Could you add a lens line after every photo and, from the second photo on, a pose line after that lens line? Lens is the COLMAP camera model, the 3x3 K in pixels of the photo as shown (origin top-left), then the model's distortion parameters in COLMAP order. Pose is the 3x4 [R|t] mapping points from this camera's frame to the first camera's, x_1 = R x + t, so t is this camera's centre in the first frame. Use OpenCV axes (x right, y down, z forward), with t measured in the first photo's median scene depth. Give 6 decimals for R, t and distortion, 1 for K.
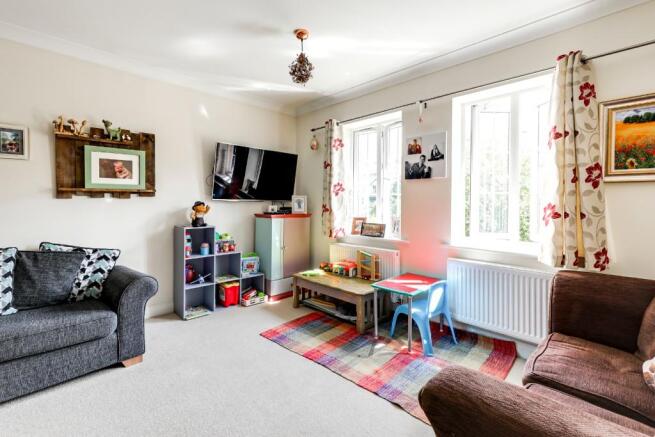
lens RADIAL K [[297.8, 0, 325.0], [0, 297.8, 204.5], [0, 0, 1]] dist [0.020830, -0.000149]
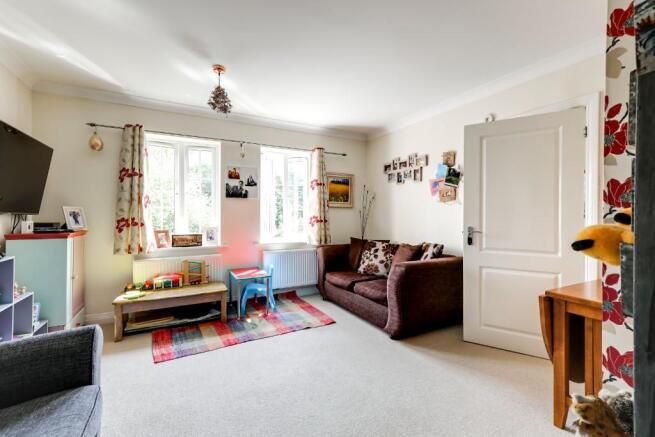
lens RADIAL K [[297.8, 0, 330.6], [0, 297.8, 217.9], [0, 0, 1]] dist [0.020830, -0.000149]
pose [[0.279310, -0.014707, 0.960088, -0.888246], [0.005206, 0.999891, 0.013803, -0.012094], [-0.960187, 0.001143, 0.279357, 0.225557]]
